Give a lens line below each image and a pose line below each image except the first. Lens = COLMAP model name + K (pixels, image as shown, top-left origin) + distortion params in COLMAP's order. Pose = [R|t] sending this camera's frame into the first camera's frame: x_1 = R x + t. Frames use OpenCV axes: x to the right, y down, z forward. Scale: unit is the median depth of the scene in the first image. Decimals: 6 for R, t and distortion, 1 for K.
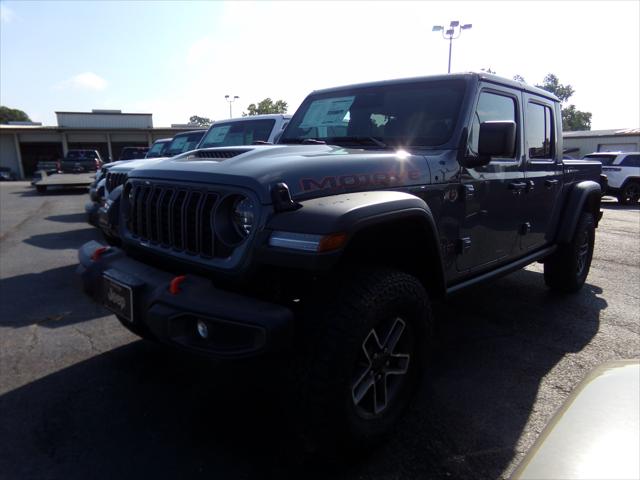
lens RADIAL K [[482.9, 0, 320.0], [0, 482.9, 240.0], [0, 0, 1]] dist [-0.007115, 0.000172]
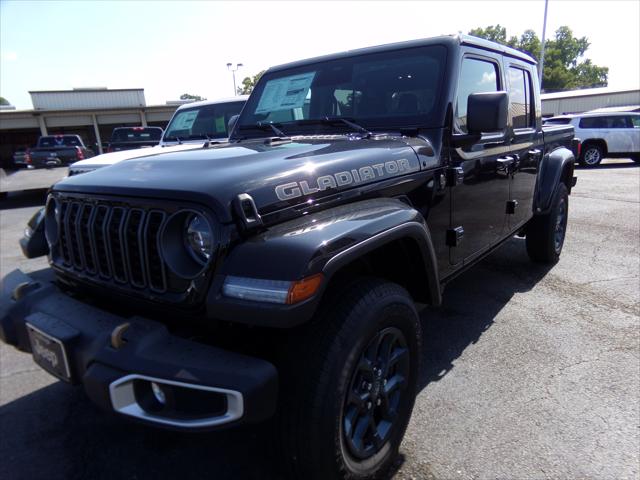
lens RADIAL K [[469.1, 0, 320.0], [0, 469.1, 240.0], [0, 0, 1]] dist [0.011018, 0.005003]
pose [[0.993539, -0.087325, 0.072495, -0.014825], [0.083450, 0.995001, 0.054862, -0.051734], [-0.076924, -0.048457, 0.995859, 0.167496]]
